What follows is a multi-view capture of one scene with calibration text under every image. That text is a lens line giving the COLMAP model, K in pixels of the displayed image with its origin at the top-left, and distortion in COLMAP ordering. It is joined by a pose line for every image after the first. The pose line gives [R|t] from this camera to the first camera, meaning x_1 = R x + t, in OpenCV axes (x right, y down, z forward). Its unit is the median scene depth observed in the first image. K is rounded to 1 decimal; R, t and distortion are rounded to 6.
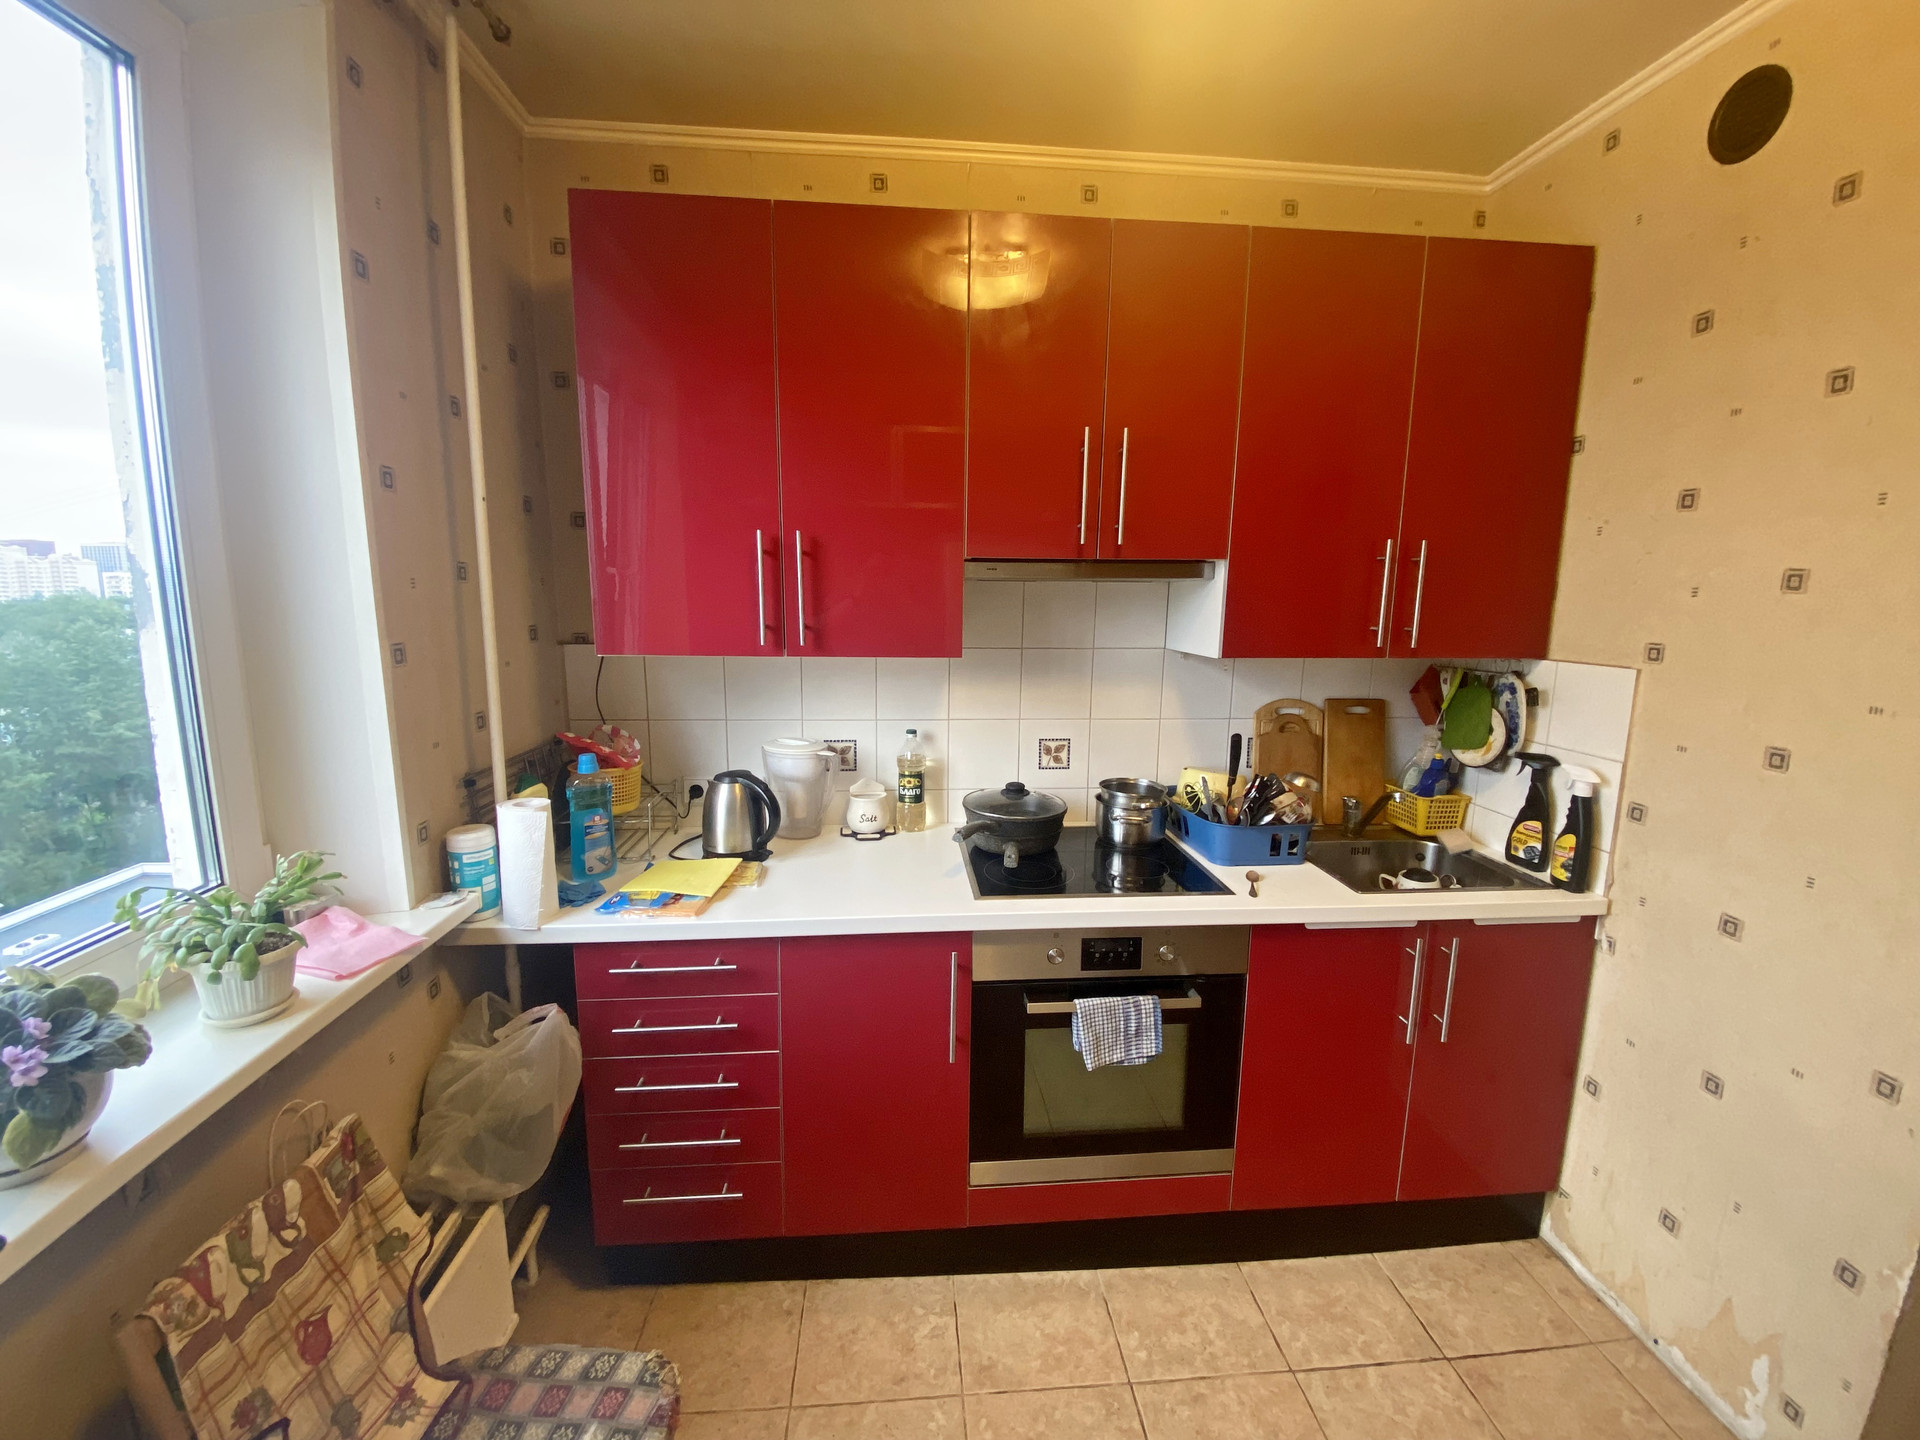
lens RADIAL K [[795.5, 0, 941.1], [0, 795.5, 702.0], [0, 0, 1]] dist [0.012996, -0.015706]
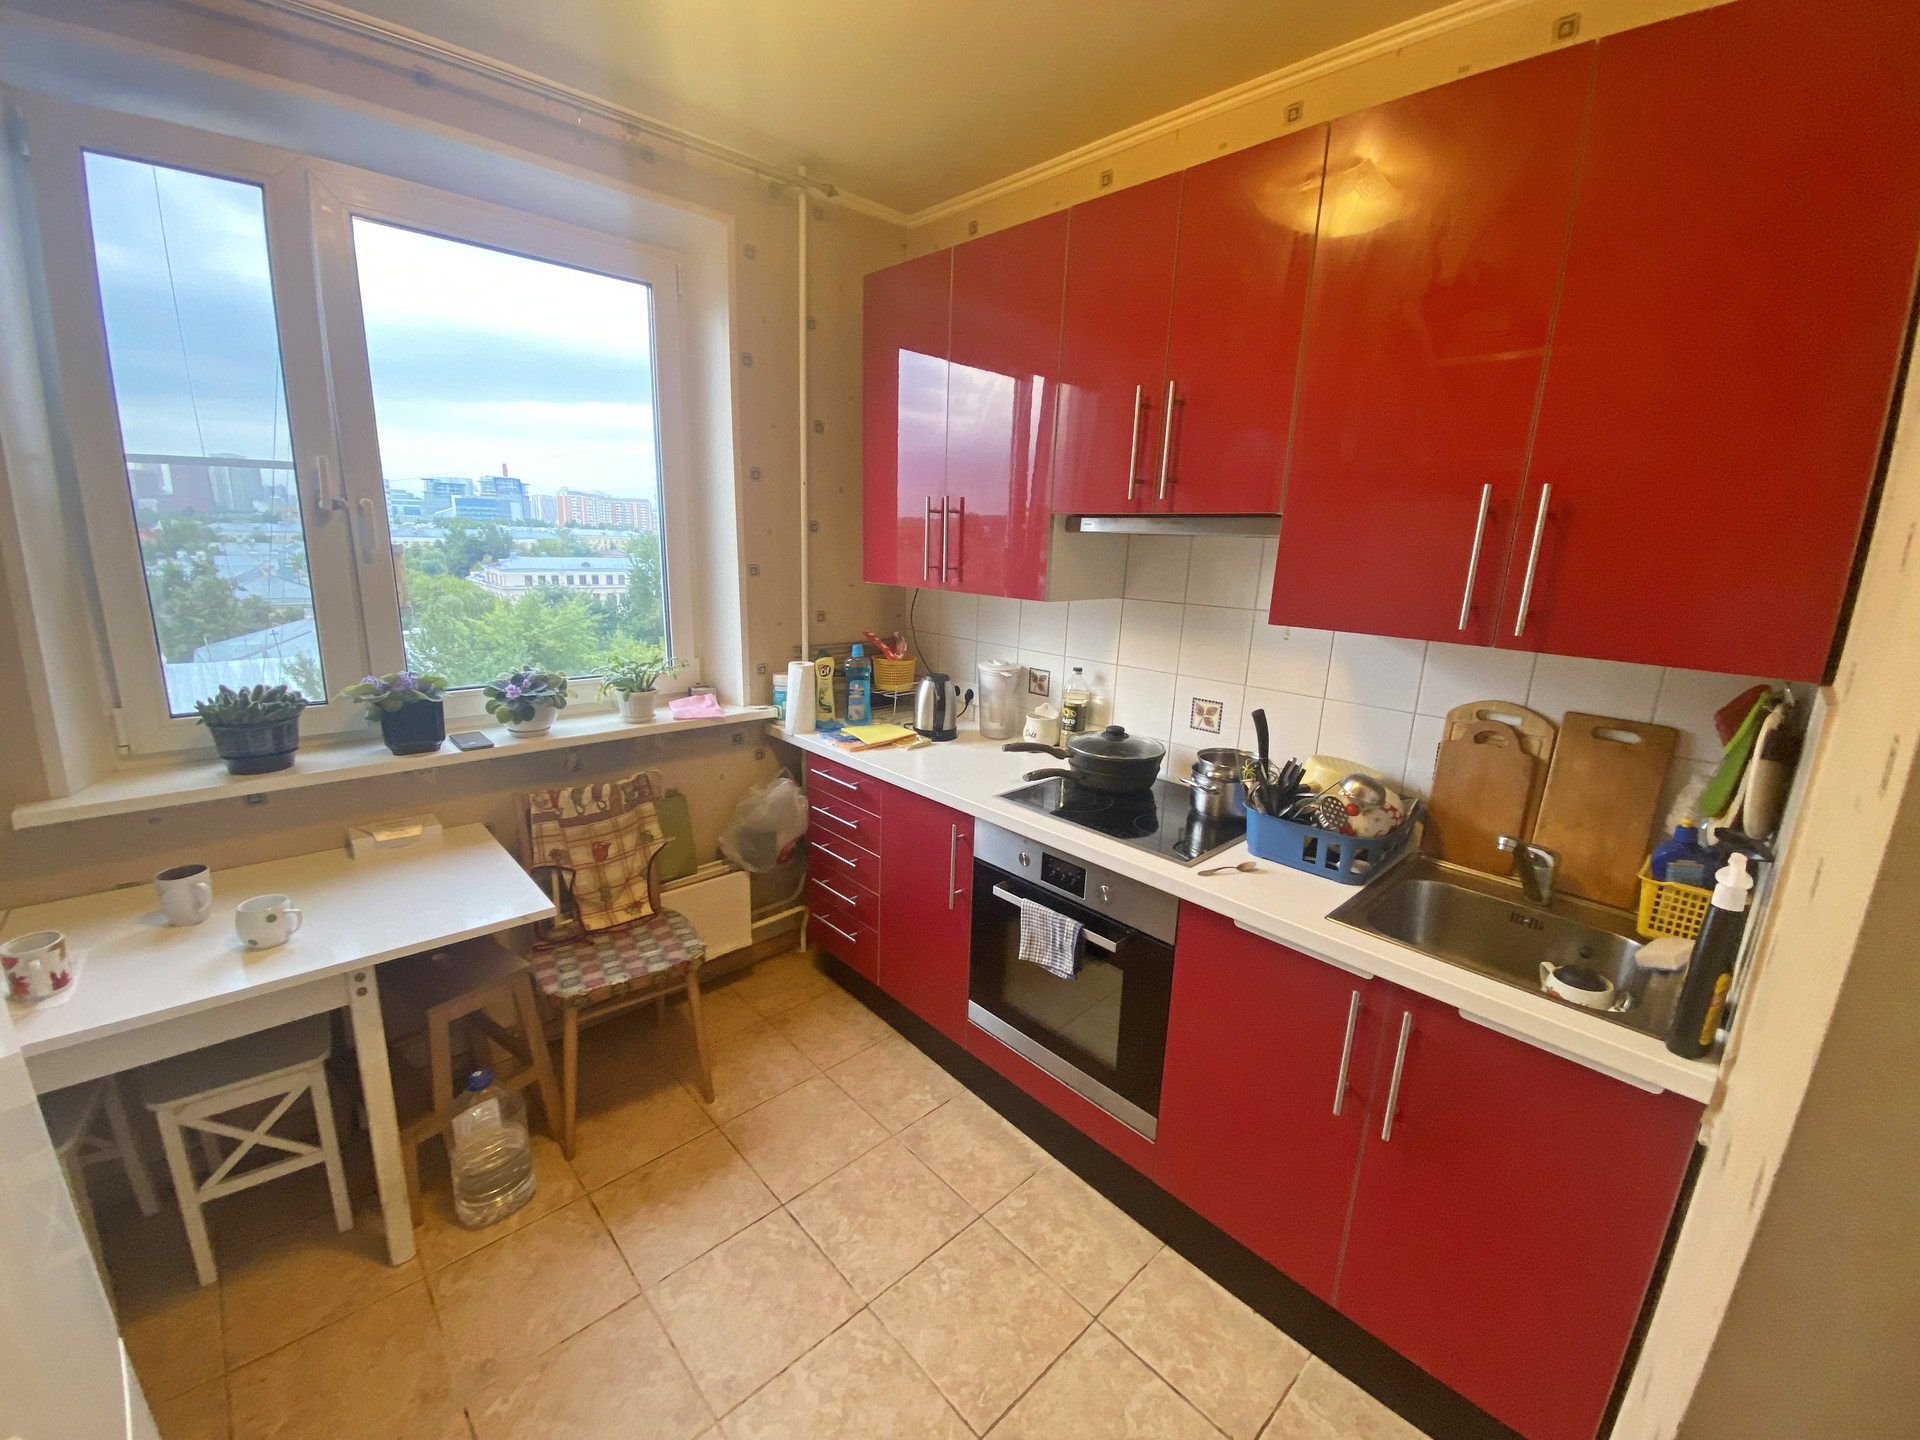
lens RADIAL K [[779.1, 0, 959.7], [0, 779.1, 711.8], [0, 0, 1]] dist [0.027085, -0.022654]
pose [[0.623336, 0.180523, -0.760831, 0.884850], [-0.142016, 0.982941, 0.116873, -0.011985], [0.768950, 0.035199, 0.638339, 0.184118]]
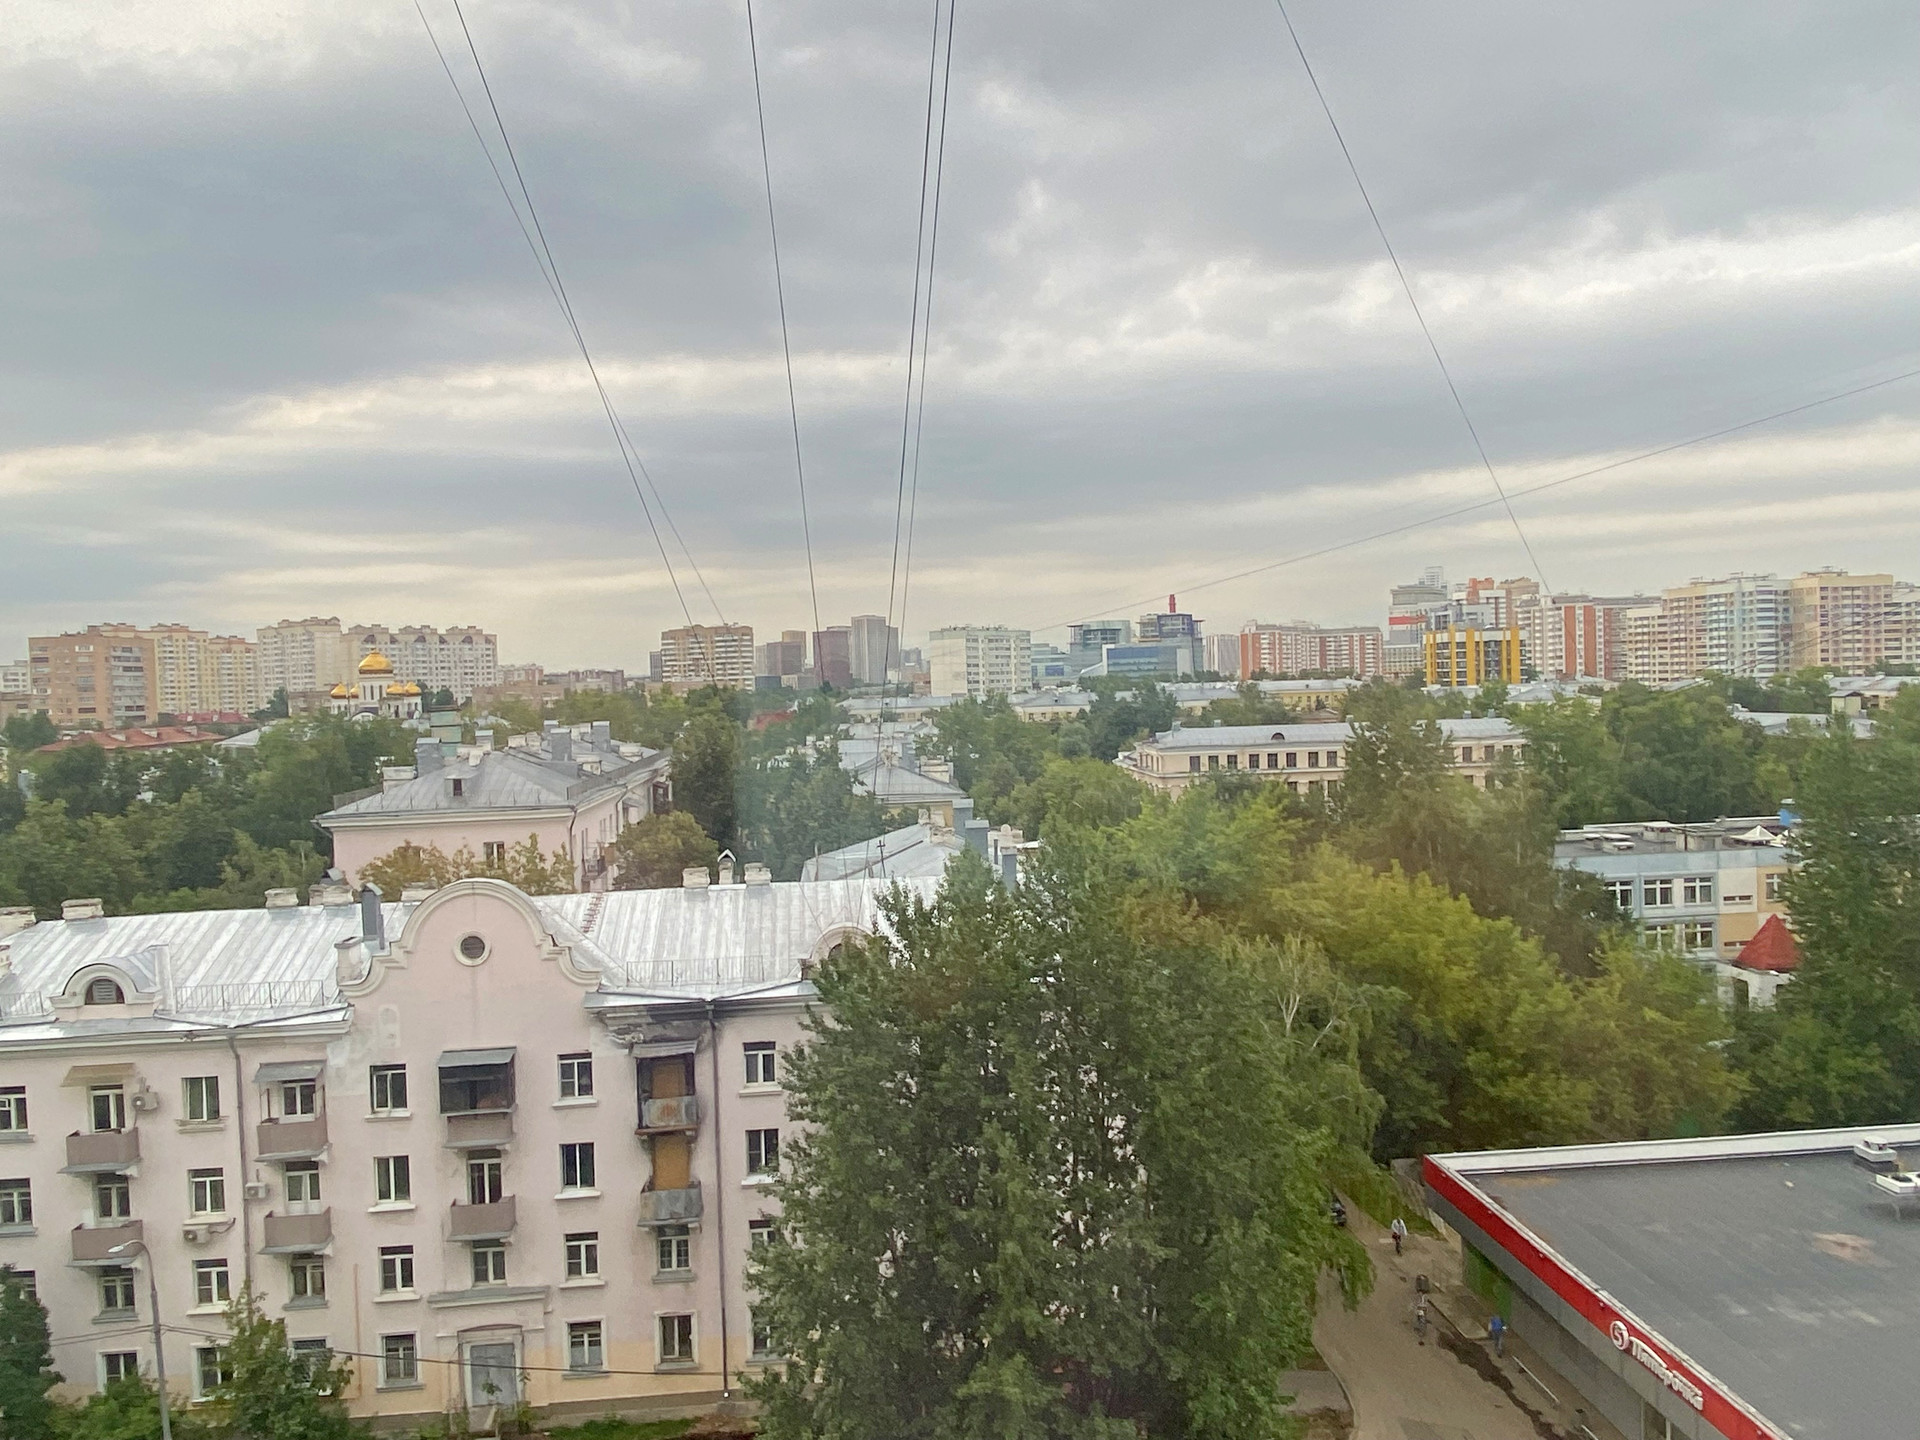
lens RADIAL K [[1349.2, 0, 960.0], [0, 1349.2, 720.0], [0, 0, 1]] dist [0.005828, 0.000014]
pose [[0.006570, 0.016635, -0.999840, 0.863414], [-0.116600, 0.993054, 0.015756, -0.011984], [0.993157, 0.116478, 0.008464, 0.187919]]
